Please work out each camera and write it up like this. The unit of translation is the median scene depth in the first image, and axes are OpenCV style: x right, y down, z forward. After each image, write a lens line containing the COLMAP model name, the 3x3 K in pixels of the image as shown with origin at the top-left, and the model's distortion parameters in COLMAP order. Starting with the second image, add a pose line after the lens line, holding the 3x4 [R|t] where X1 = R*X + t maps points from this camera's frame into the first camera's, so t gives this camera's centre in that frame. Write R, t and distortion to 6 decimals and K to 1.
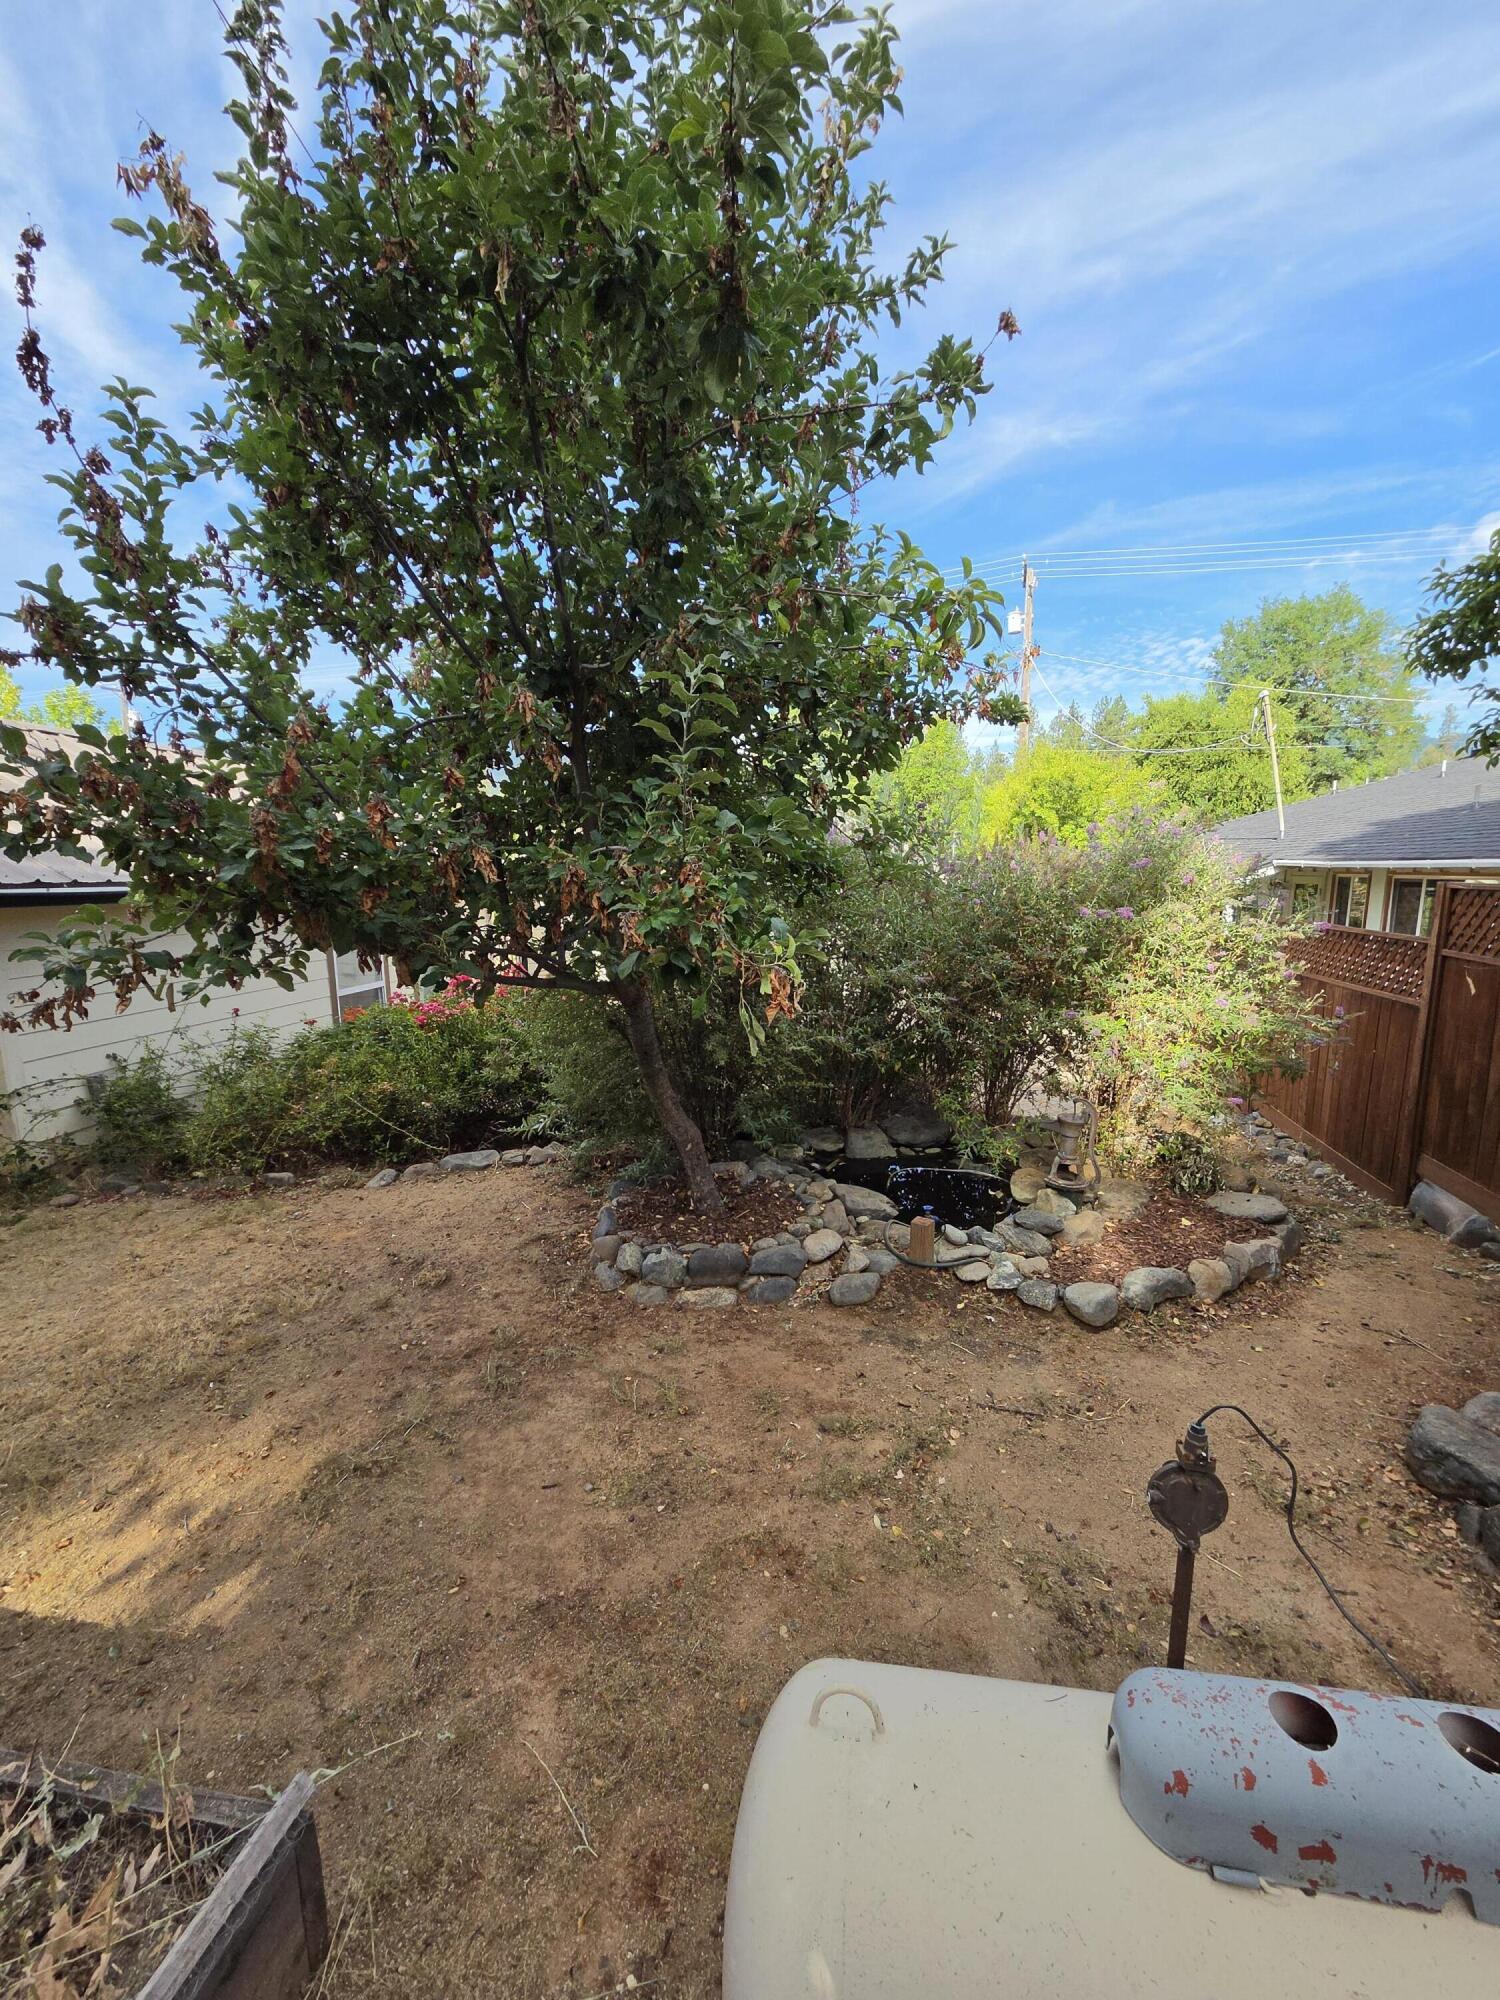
lens RADIAL K [[813.7, 0, 750.7], [0, 813.7, 1011.5], [0, 0, 1]] dist [-0.001644, 0.000931]
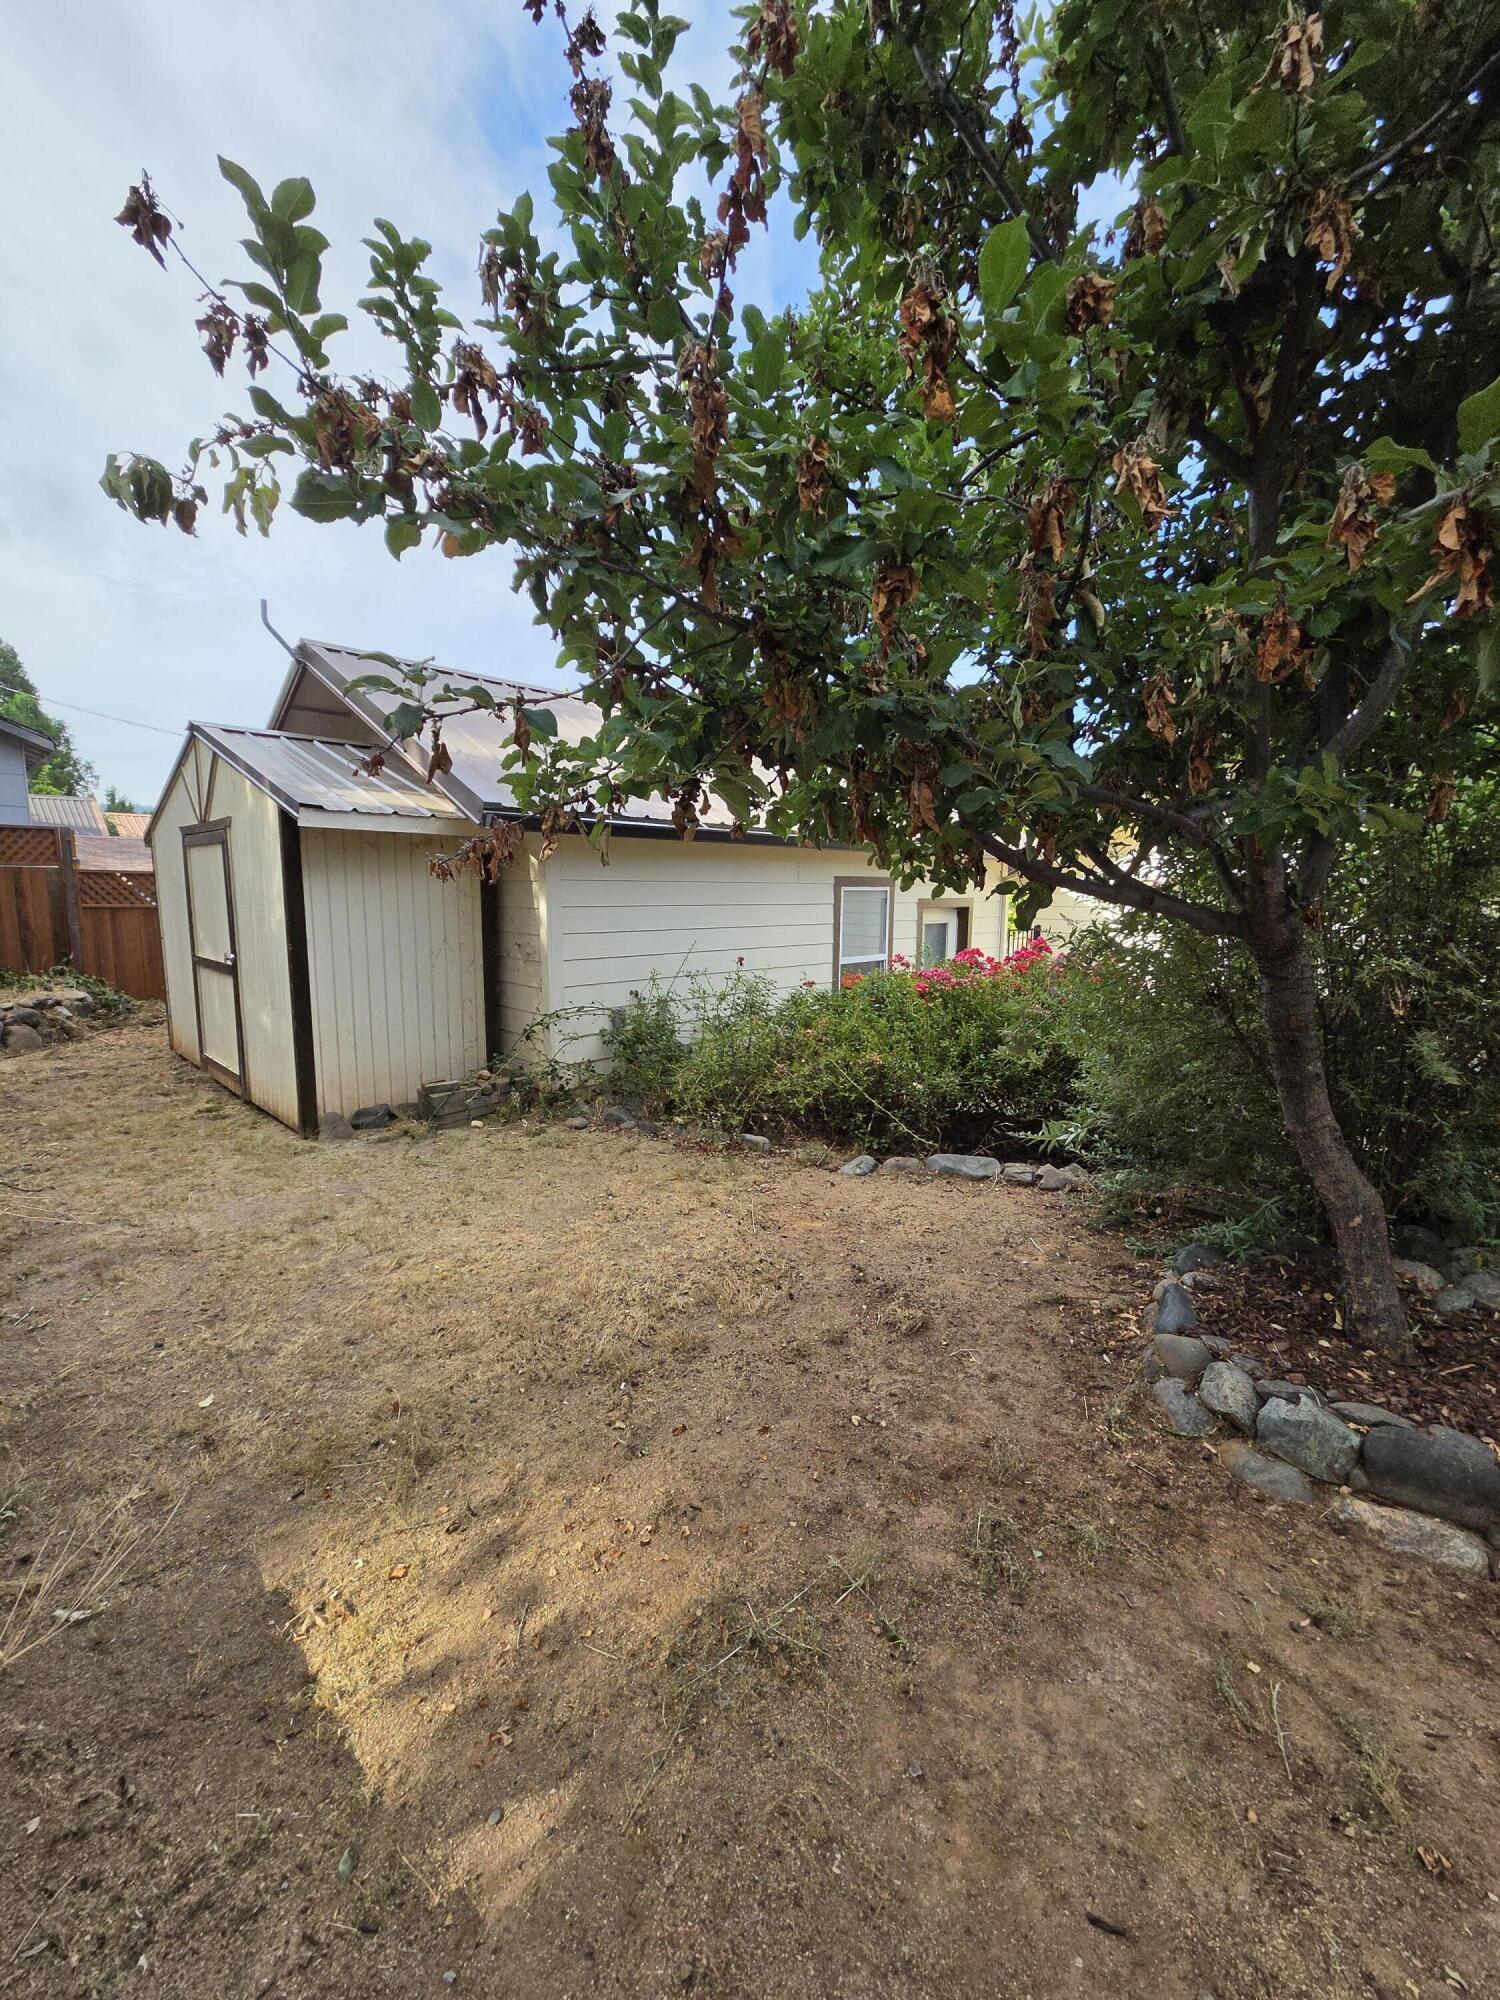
lens RADIAL K [[813.7, 0, 753.0], [0, 813.7, 1002.8], [0, 0, 1]] dist [-0.001644, 0.000931]
pose [[0.830053, 0.095492, -0.549447, -0.114290], [-0.111352, 0.993771, 0.004494, 0.054393], [0.546454, 0.057452, 0.835516, 0.266260]]
